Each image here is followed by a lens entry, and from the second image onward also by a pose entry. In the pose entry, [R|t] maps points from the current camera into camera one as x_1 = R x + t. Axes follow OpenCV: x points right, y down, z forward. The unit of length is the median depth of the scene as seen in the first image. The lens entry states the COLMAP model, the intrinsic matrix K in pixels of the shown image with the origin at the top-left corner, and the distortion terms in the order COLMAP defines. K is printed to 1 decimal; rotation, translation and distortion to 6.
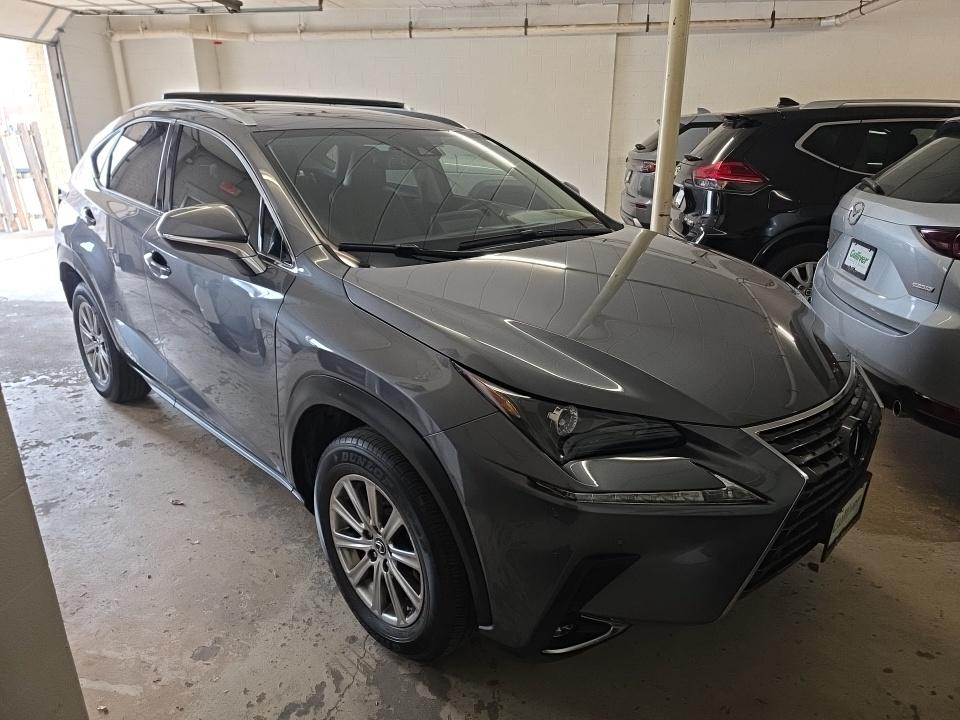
lens RADIAL K [[634.3, 0, 480.0], [0, 634.3, 360.0], [0, 0, 1]] dist [0.064591, -0.040440]
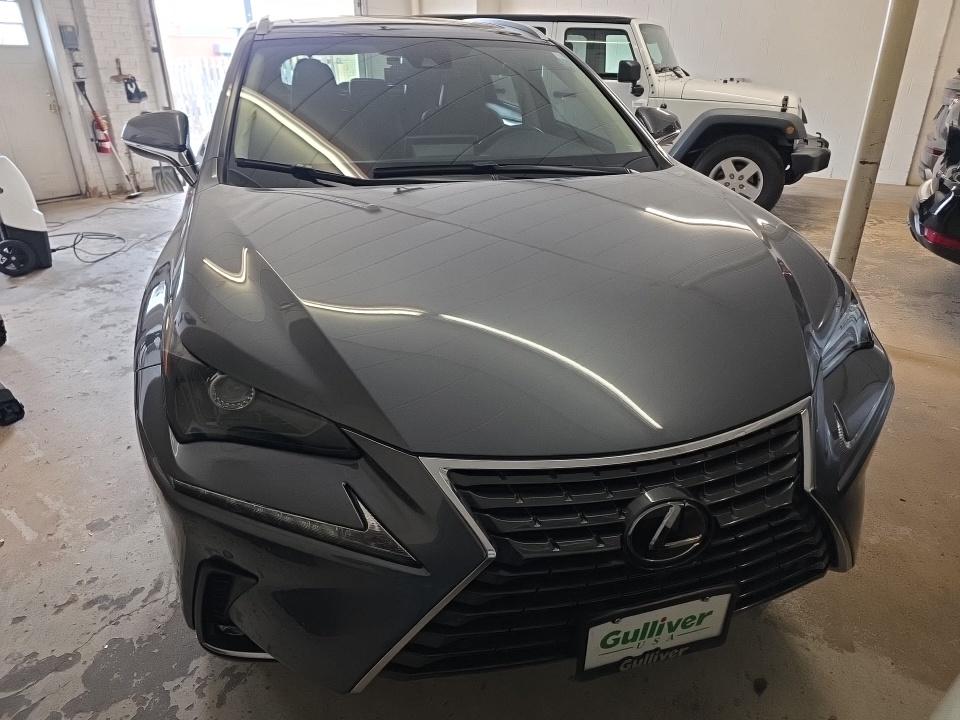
lens RADIAL K [[634.3, 0, 480.0], [0, 634.3, 360.0], [0, 0, 1]] dist [0.064591, -0.040440]
pose [[0.878007, 0.203545, -0.433213, 0.602000], [-0.162247, 0.978055, 0.130707, -0.079454], [0.450311, -0.044474, 0.891764, 0.334317]]
